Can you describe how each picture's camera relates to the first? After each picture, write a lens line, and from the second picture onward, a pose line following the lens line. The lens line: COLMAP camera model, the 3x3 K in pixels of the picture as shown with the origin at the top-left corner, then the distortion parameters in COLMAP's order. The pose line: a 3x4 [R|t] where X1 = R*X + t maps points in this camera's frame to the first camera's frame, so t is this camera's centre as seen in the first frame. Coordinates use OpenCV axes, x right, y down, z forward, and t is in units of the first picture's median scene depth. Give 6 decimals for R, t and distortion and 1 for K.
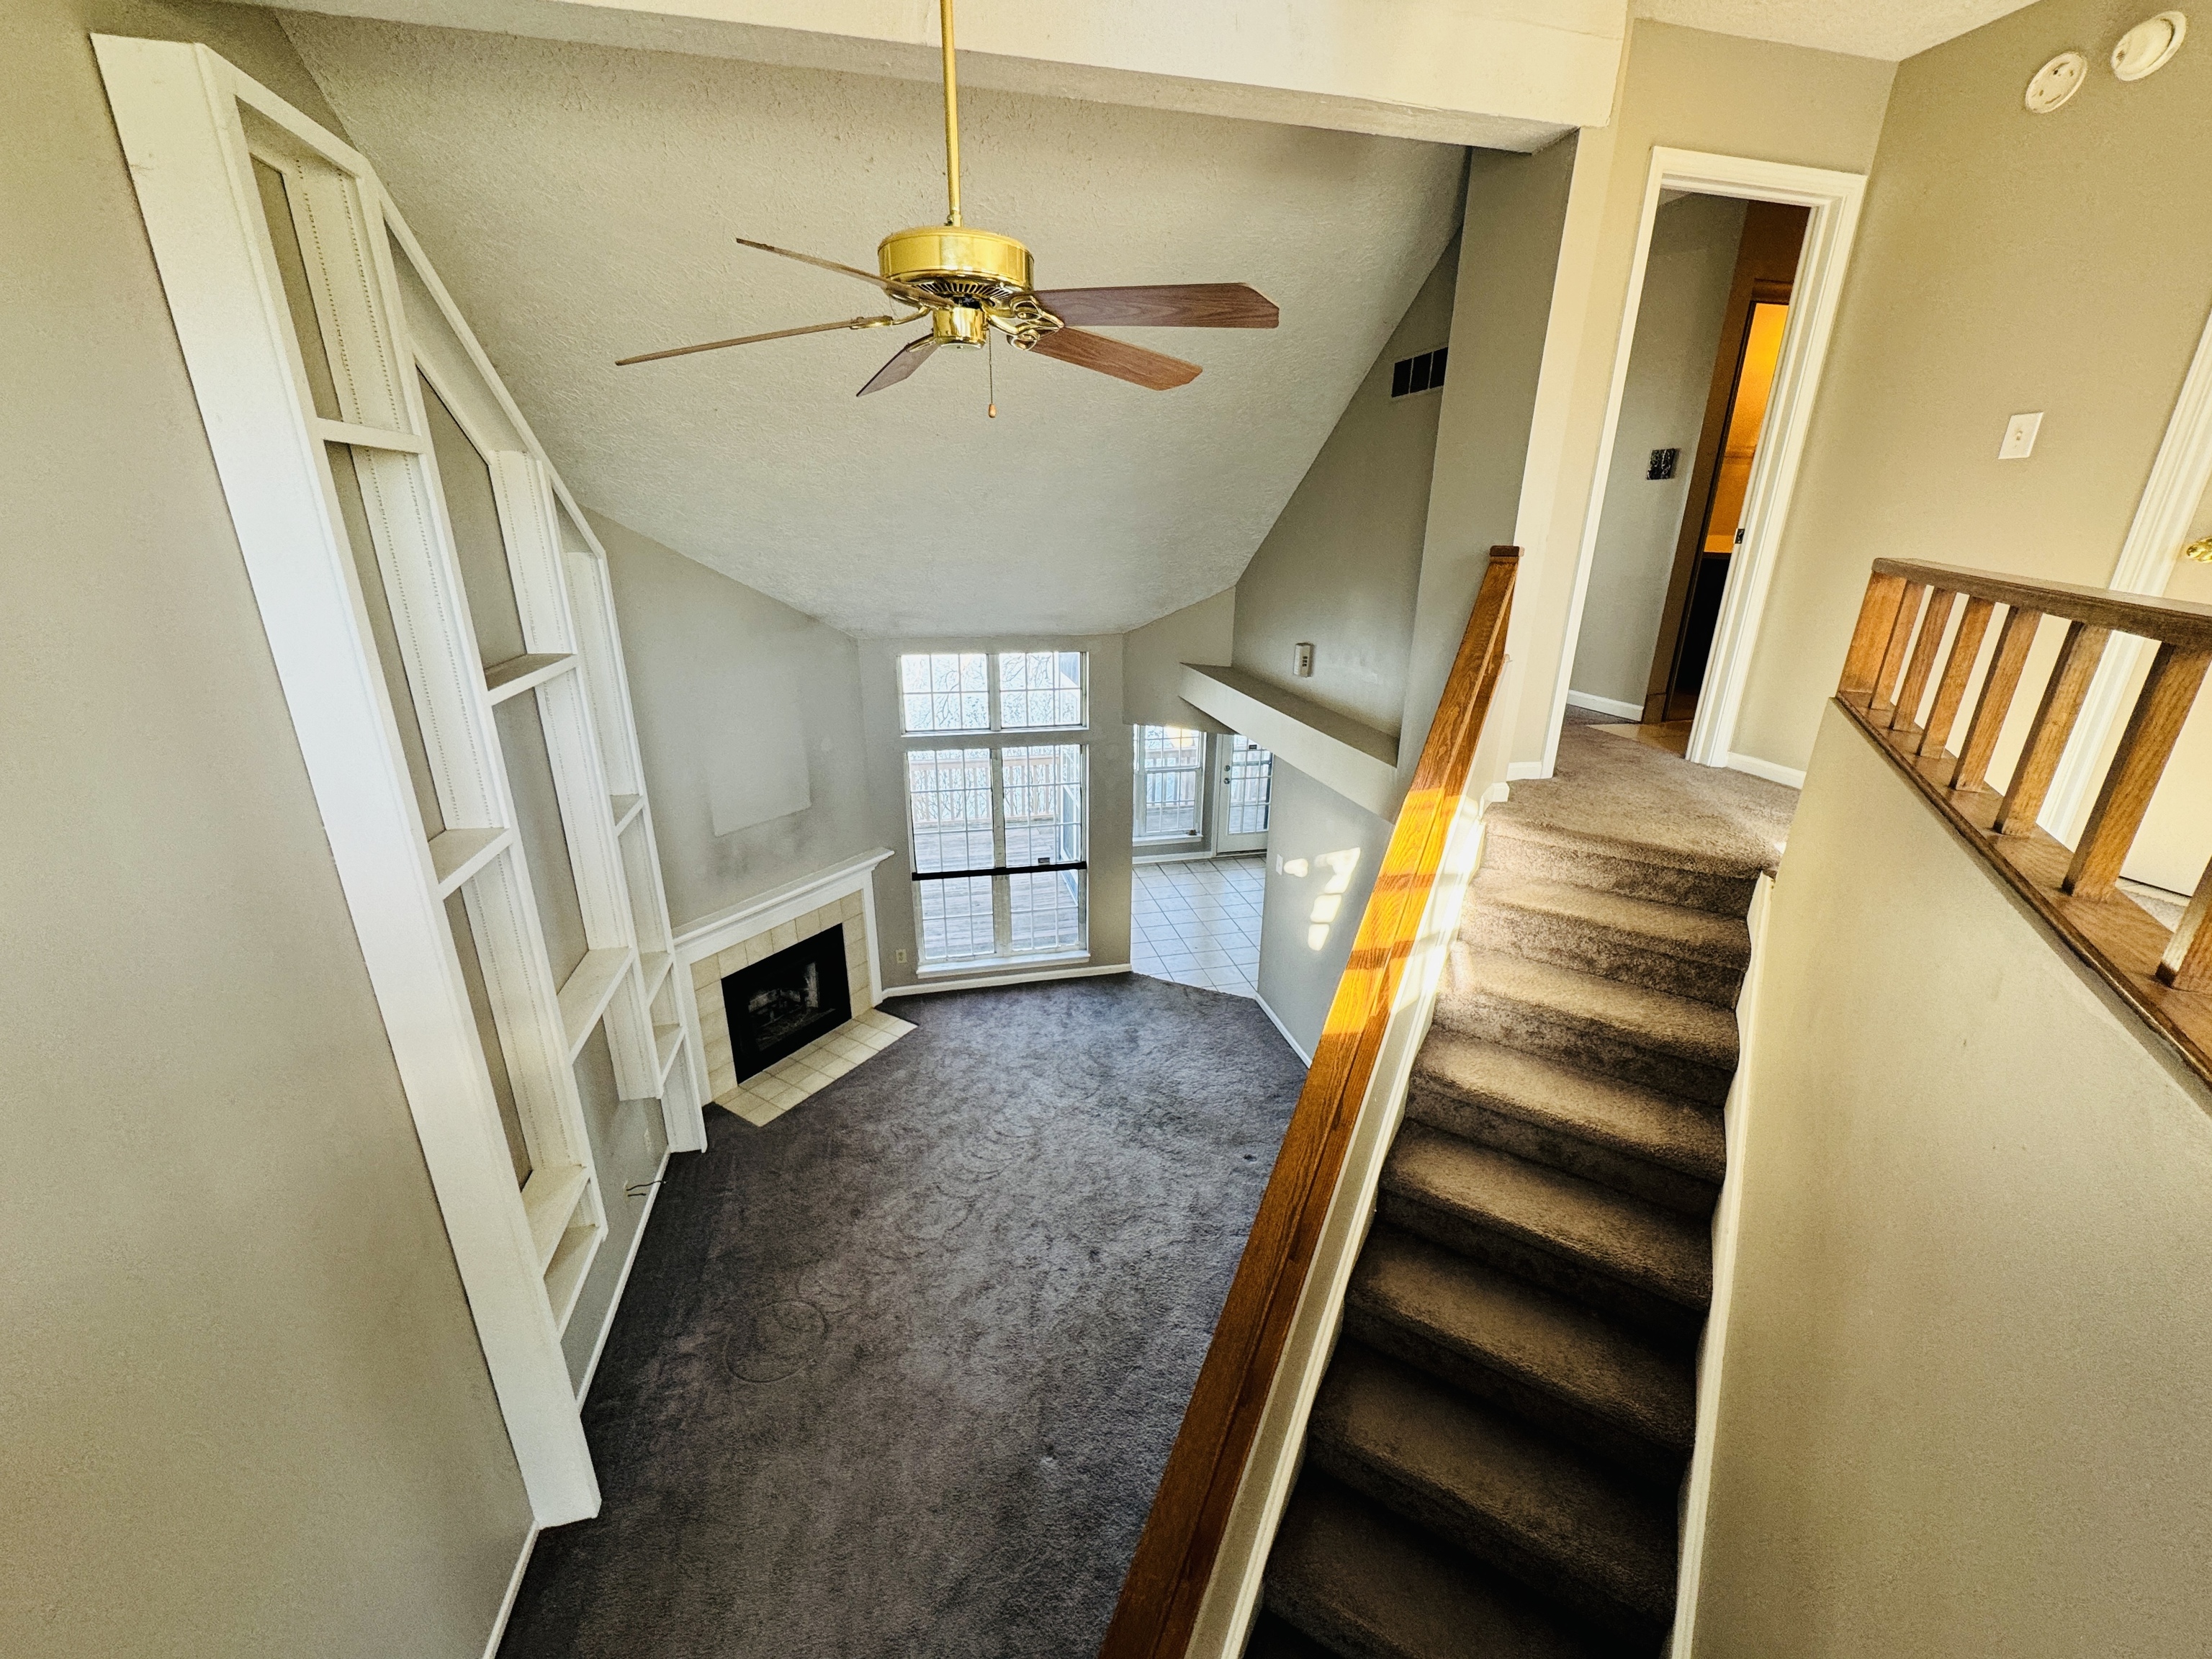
lens RADIAL K [[875.7, 0, 1103.2], [0, 875.7, 831.2], [0, 0, 1]] dist [-0.004188, 0.000346]
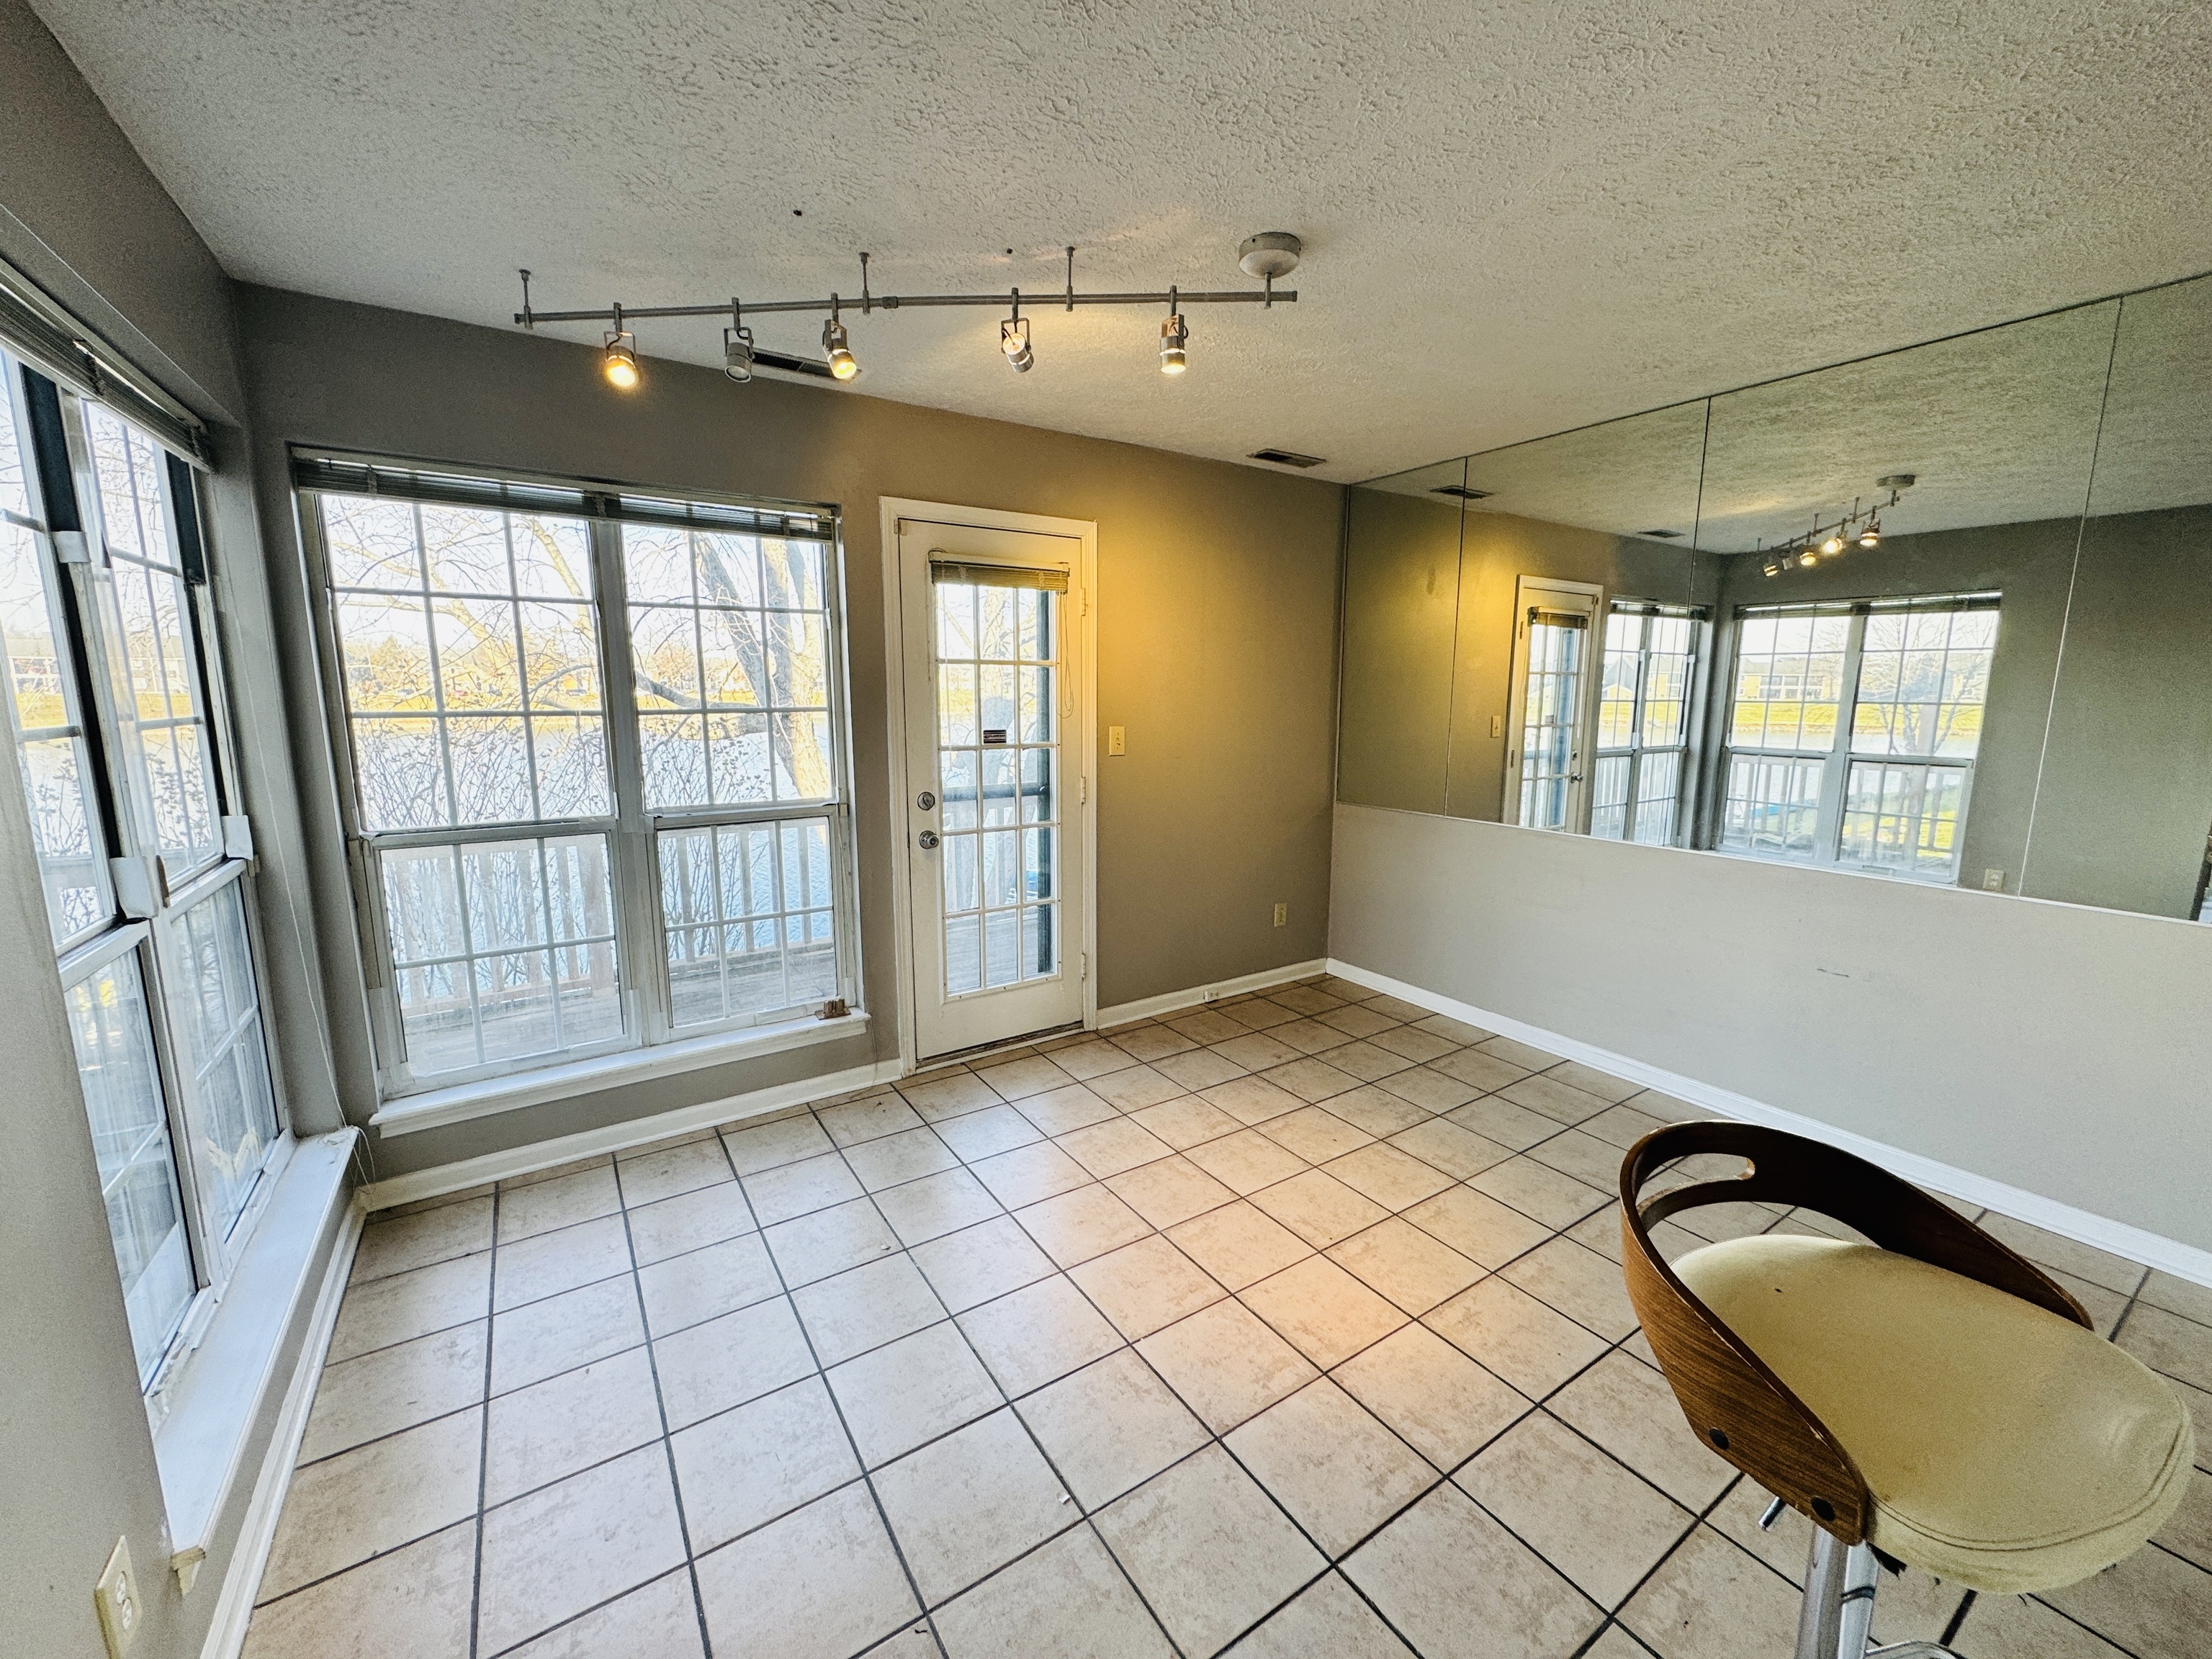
lens RADIAL K [[879.6, 0, 1103.7], [0, 879.6, 829.6], [0, 0, 1]] dist [0.000885, 0.000049]
pose [[0.937282, -0.060644, 0.343257, 0.138287], [0.120178, 0.980592, -0.154909, -0.002096], [-0.327201, 0.186445, 0.926379, 1.037538]]
